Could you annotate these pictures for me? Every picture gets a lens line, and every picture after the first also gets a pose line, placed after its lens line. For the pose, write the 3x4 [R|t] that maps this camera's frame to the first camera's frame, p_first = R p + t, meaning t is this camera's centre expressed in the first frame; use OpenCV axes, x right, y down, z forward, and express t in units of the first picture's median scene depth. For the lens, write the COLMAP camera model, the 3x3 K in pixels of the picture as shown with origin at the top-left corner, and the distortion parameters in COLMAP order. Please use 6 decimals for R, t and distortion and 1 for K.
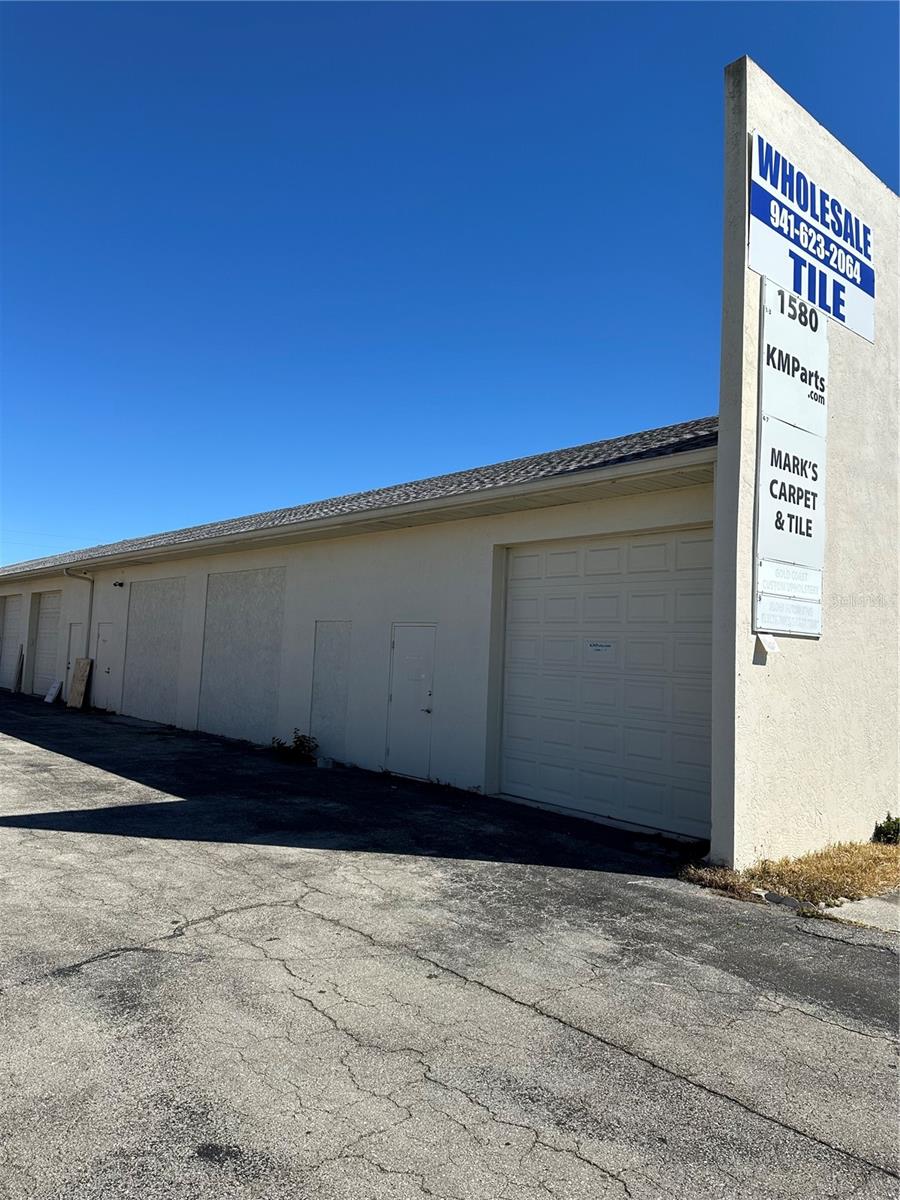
lens RADIAL K [[846.1, 0, 450.0], [0, 846.1, 600.0], [0, 0, 1]] dist [0.006654, -0.008521]
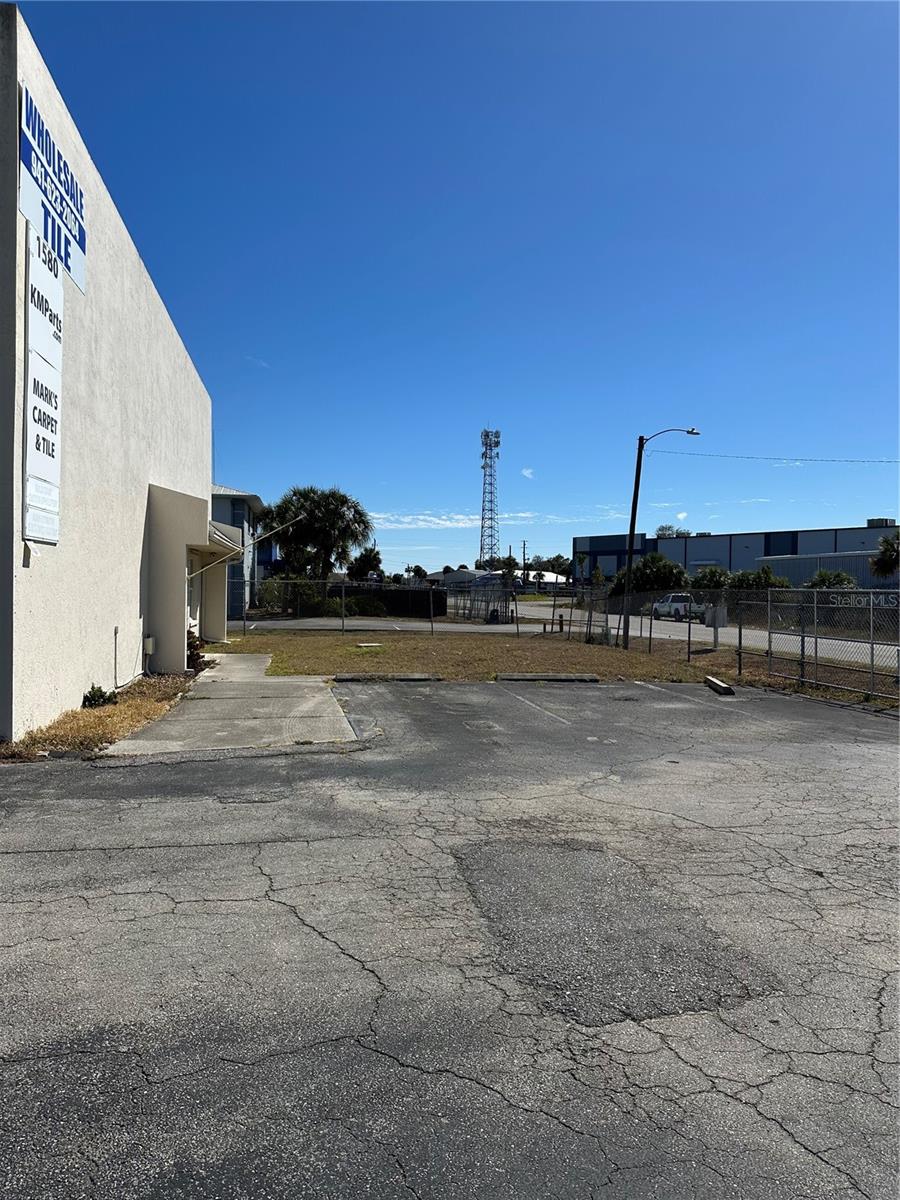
lens RADIAL K [[846.1, 0, 450.0], [0, 846.1, 600.0], [0, 0, 1]] dist [0.006654, -0.008521]
pose [[0.509594, -0.048143, 0.859067, -0.316573], [-0.051484, 0.994938, 0.086298, -0.008241], [-0.858874, -0.088205, 0.504535, -0.083695]]
